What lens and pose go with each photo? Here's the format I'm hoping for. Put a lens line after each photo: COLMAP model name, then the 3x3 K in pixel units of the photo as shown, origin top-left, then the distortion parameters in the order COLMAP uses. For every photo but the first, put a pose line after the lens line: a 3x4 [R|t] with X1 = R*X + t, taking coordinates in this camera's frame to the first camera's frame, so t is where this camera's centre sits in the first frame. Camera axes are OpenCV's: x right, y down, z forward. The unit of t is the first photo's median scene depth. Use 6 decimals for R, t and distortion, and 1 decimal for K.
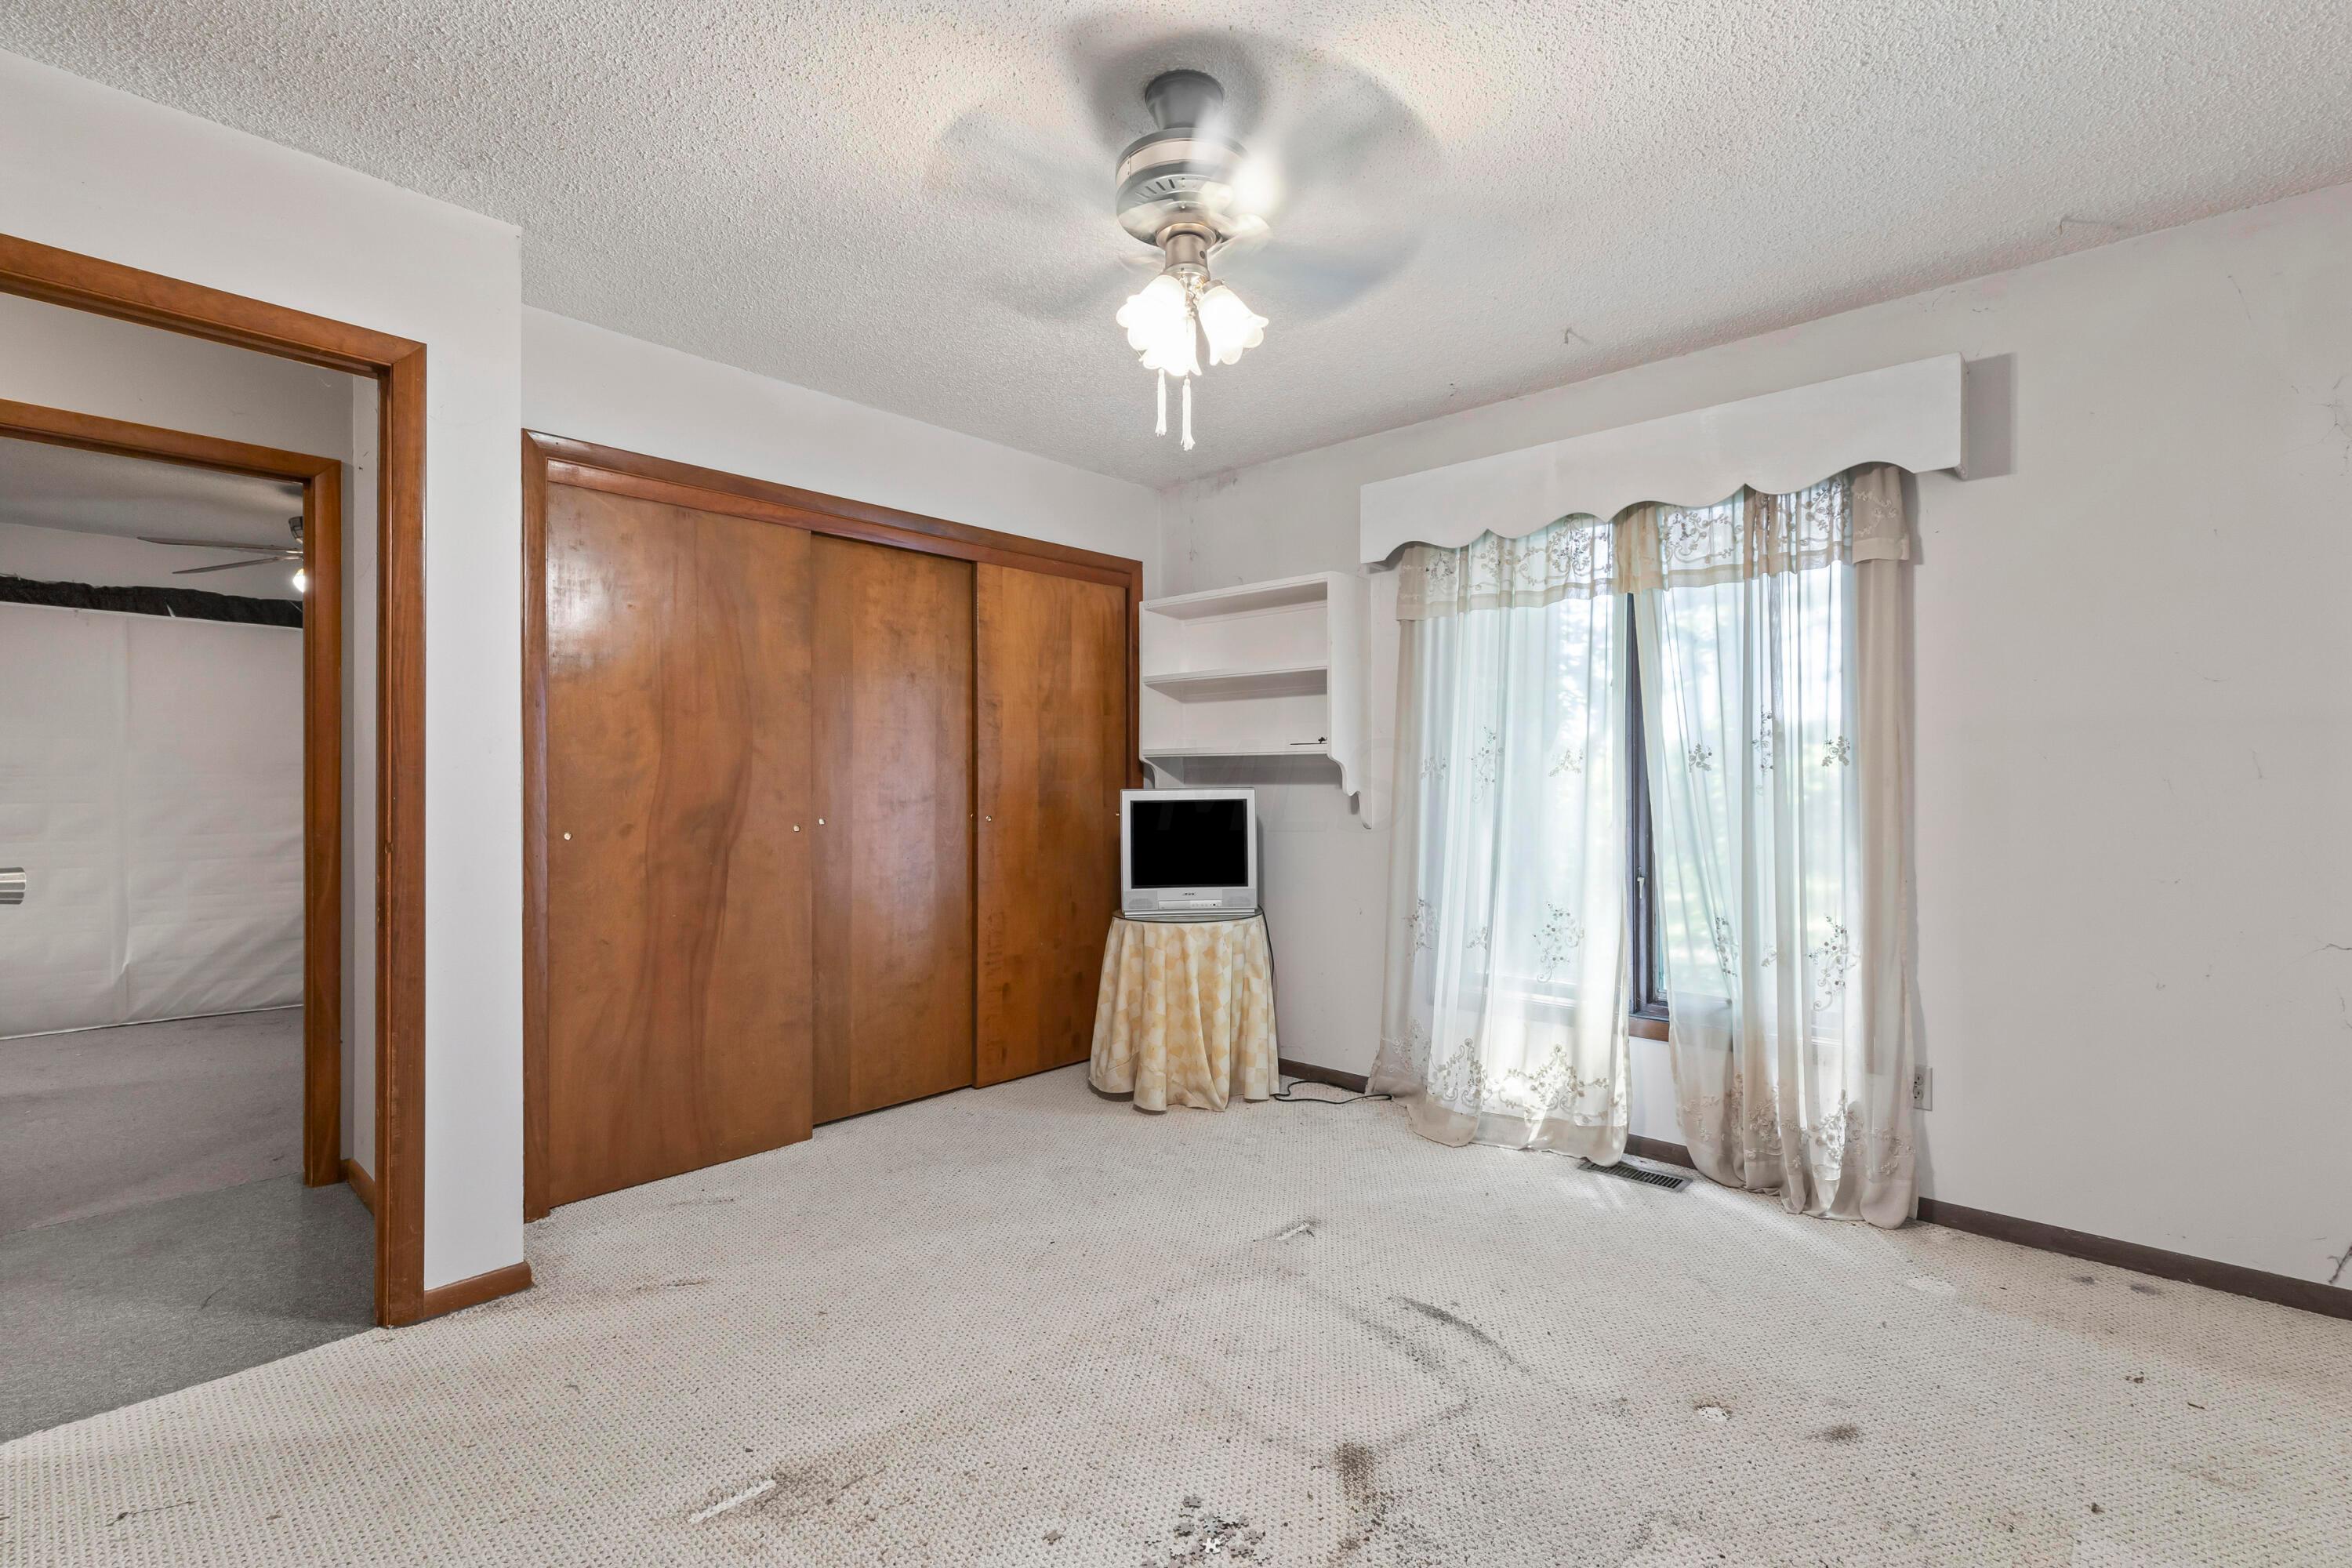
lens RADIAL K [[1062.6, 0, 1186.9], [0, 1062.6, 773.8], [0, 0, 1]] dist [0.004859, 0.000216]
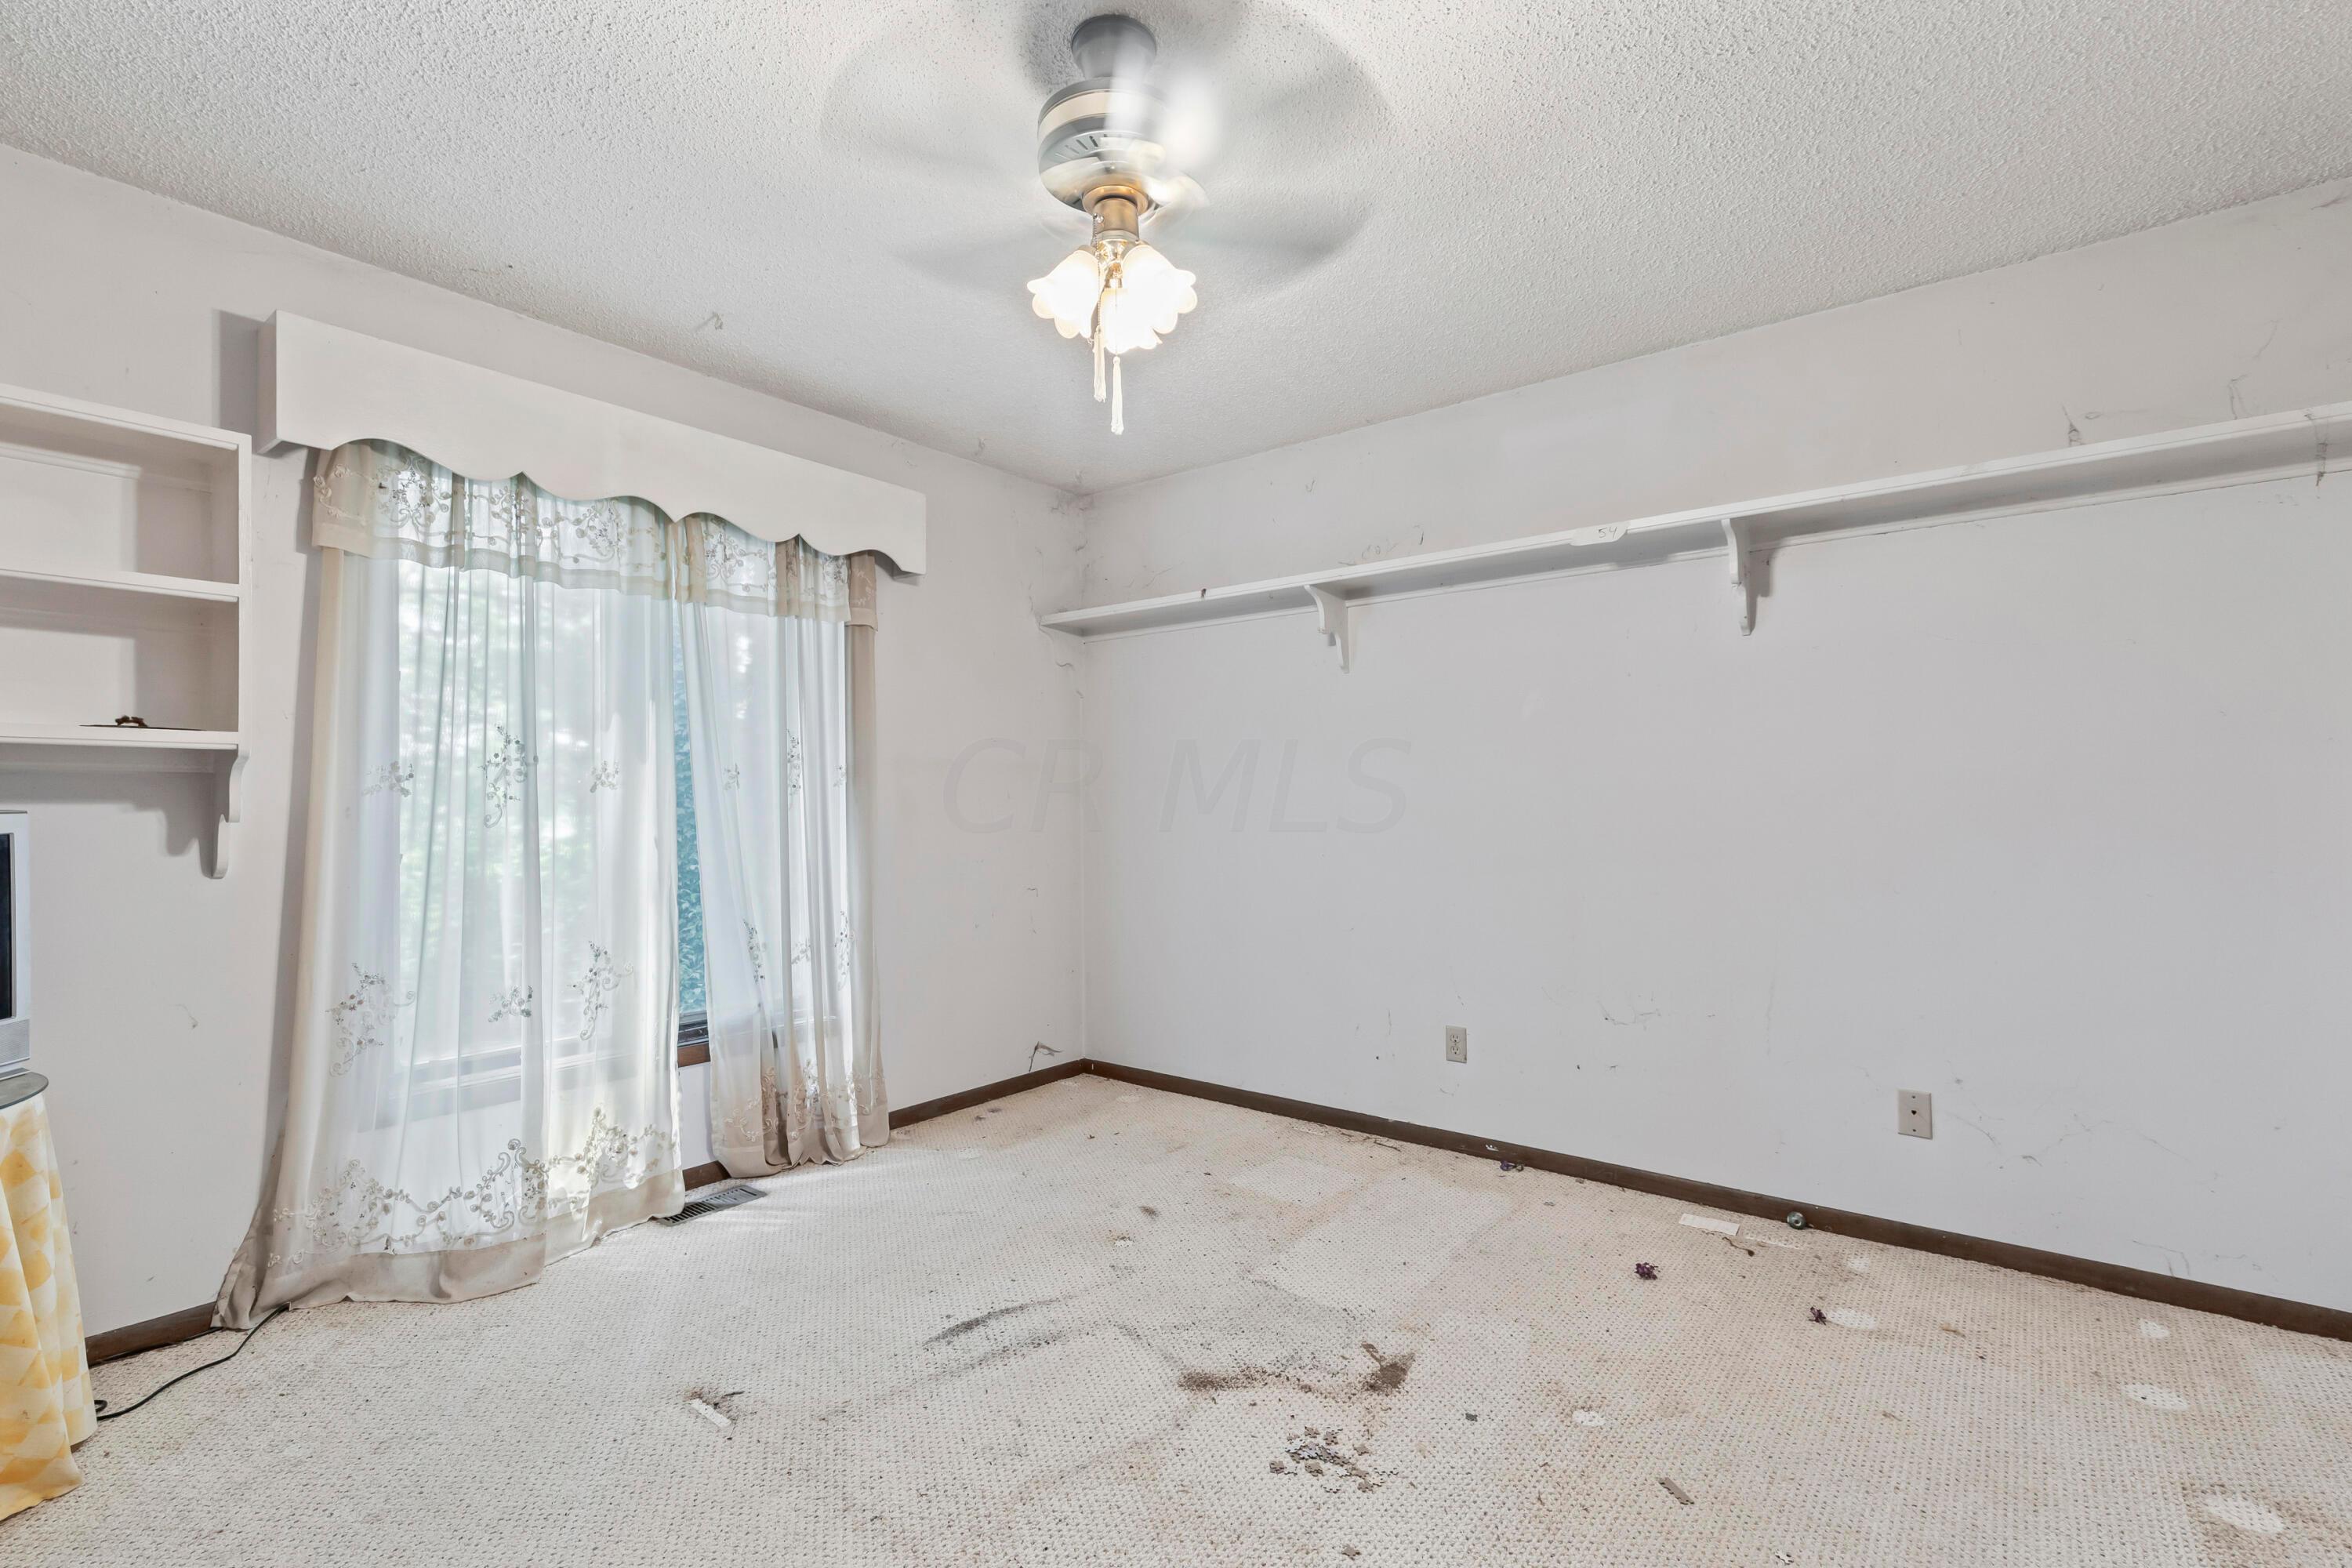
lens RADIAL K [[1062.6, 0, 1186.9], [0, 1062.6, 773.8], [0, 0, 1]] dist [0.004859, 0.000216]
pose [[-0.081384, 0.030539, 0.996215, -0.635293], [-0.006170, 0.999496, -0.031143, 0.013439], [-0.996664, -0.008681, -0.081155, 0.700630]]
